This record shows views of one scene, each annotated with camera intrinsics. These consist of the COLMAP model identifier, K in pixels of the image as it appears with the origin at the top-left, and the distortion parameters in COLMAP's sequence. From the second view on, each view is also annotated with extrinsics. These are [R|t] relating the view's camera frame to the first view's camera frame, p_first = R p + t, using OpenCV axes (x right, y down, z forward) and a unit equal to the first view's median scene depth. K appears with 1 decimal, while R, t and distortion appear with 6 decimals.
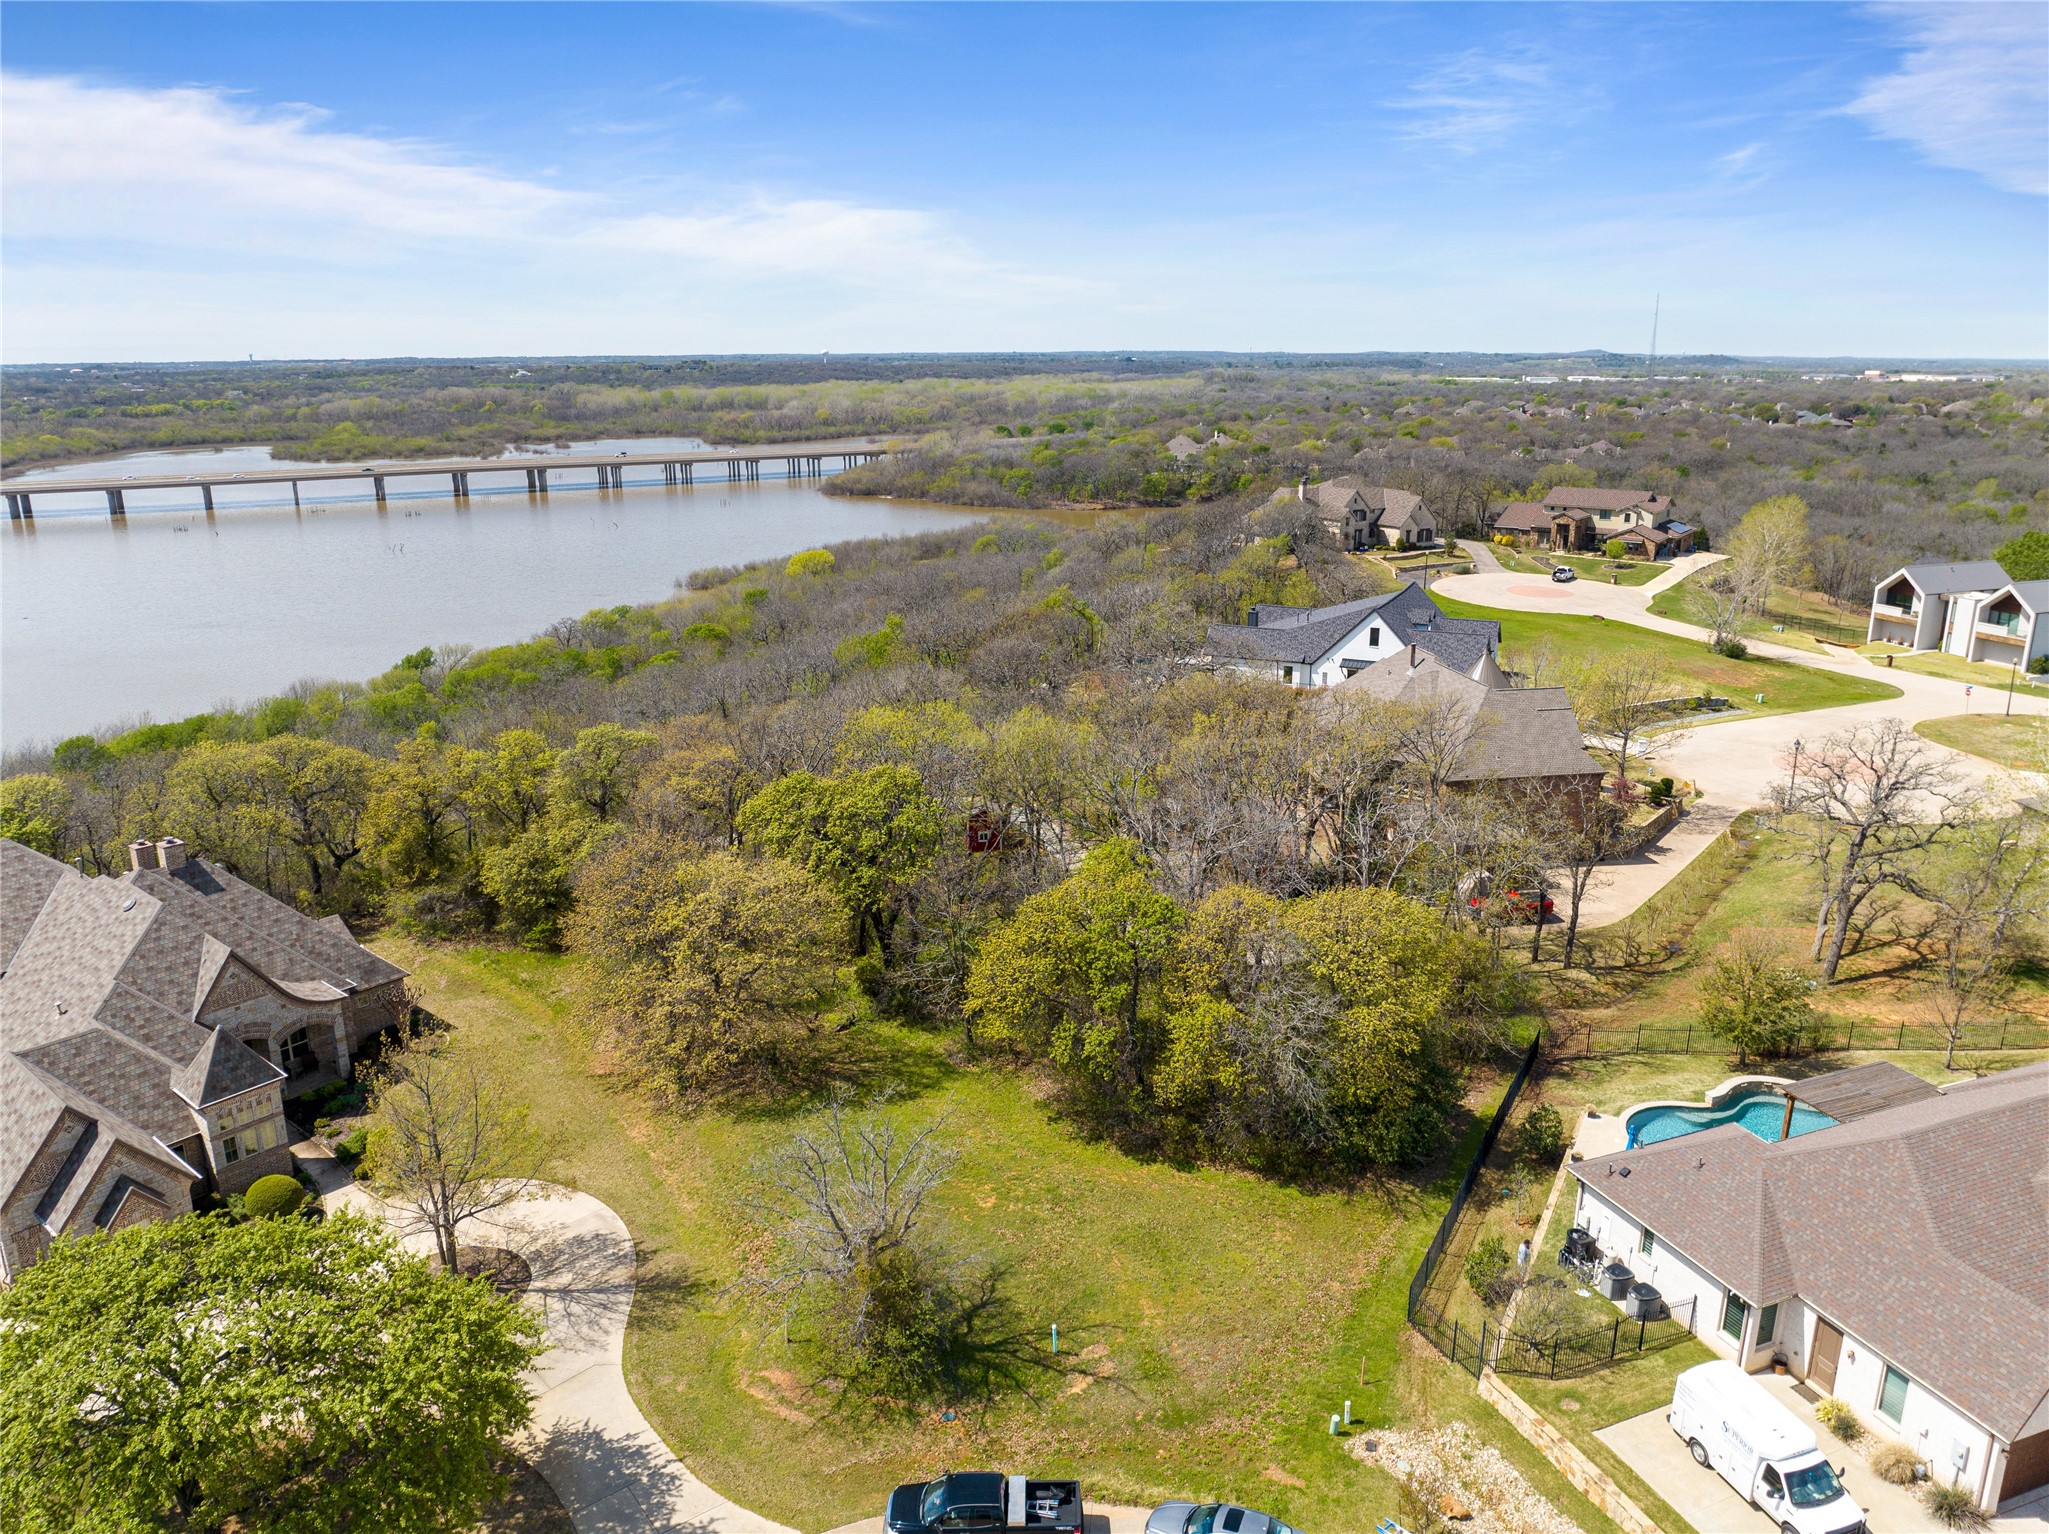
lens RADIAL K [[1451.4, 0, 1024.5], [0, 1451.4, 767.0], [0, 0, 1]] dist [-0.041590, 0.002657]
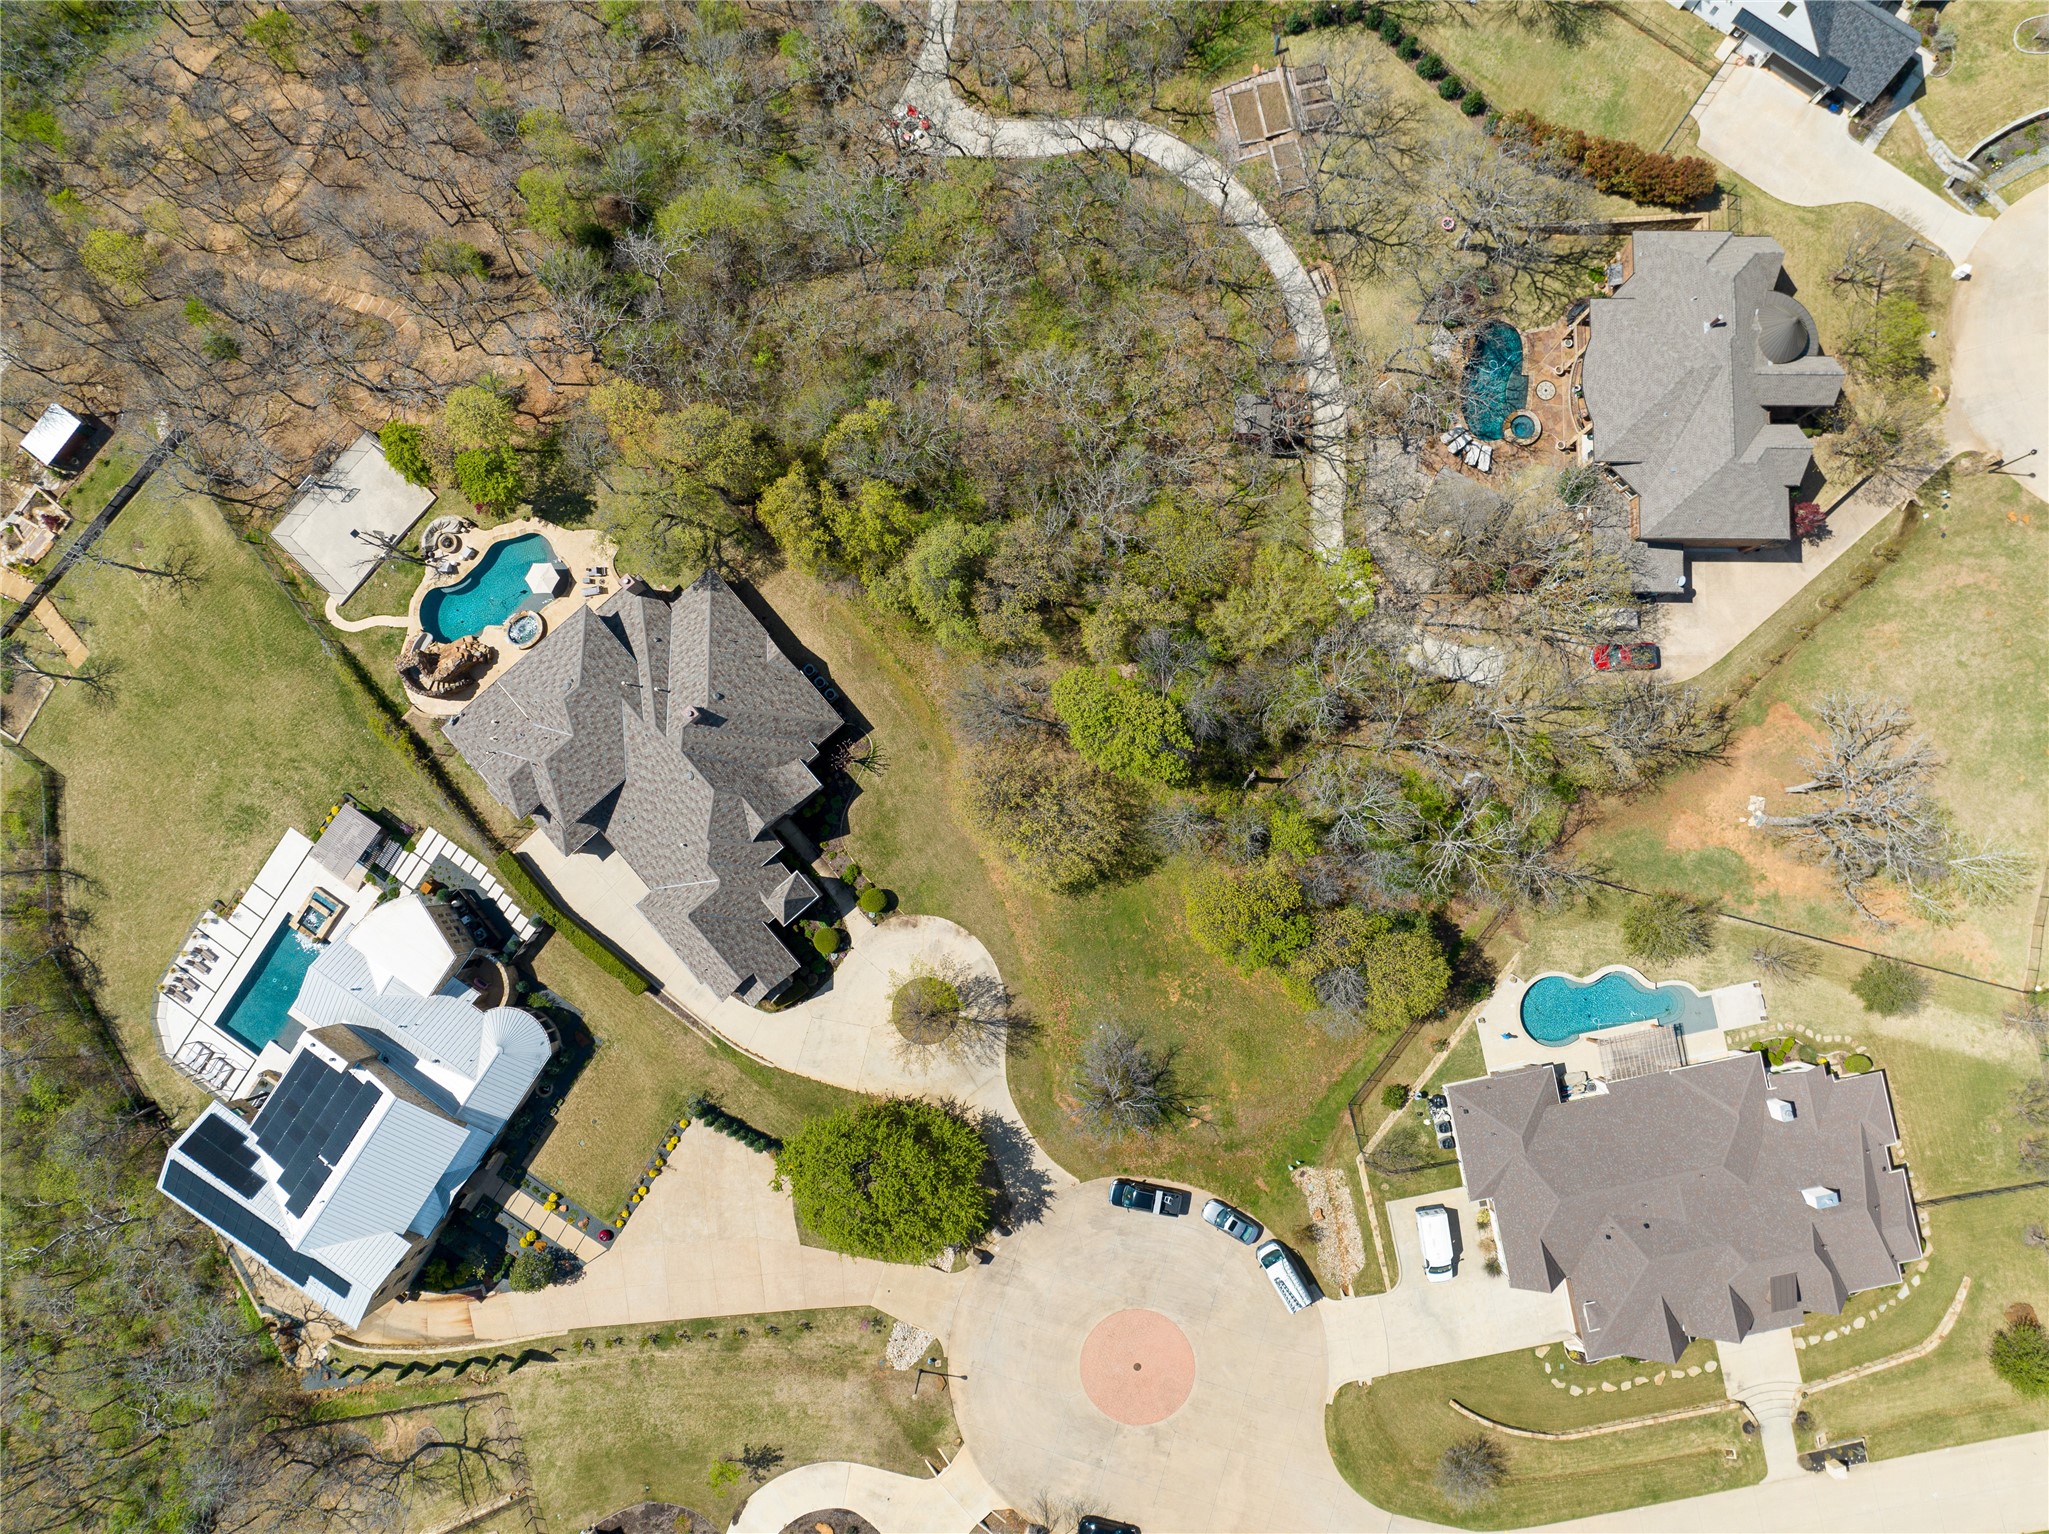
lens RADIAL K [[1445.4, 0, 1017.2], [0, 1445.4, 745.8], [0, 0, 1]] dist [-0.043501, 0.001860]
pose [[0.985764, 0.164247, -0.035958, -0.095347], [-0.018073, 0.316132, 0.948543, -0.717722], [0.167162, -0.934389, 0.314600, 0.273839]]
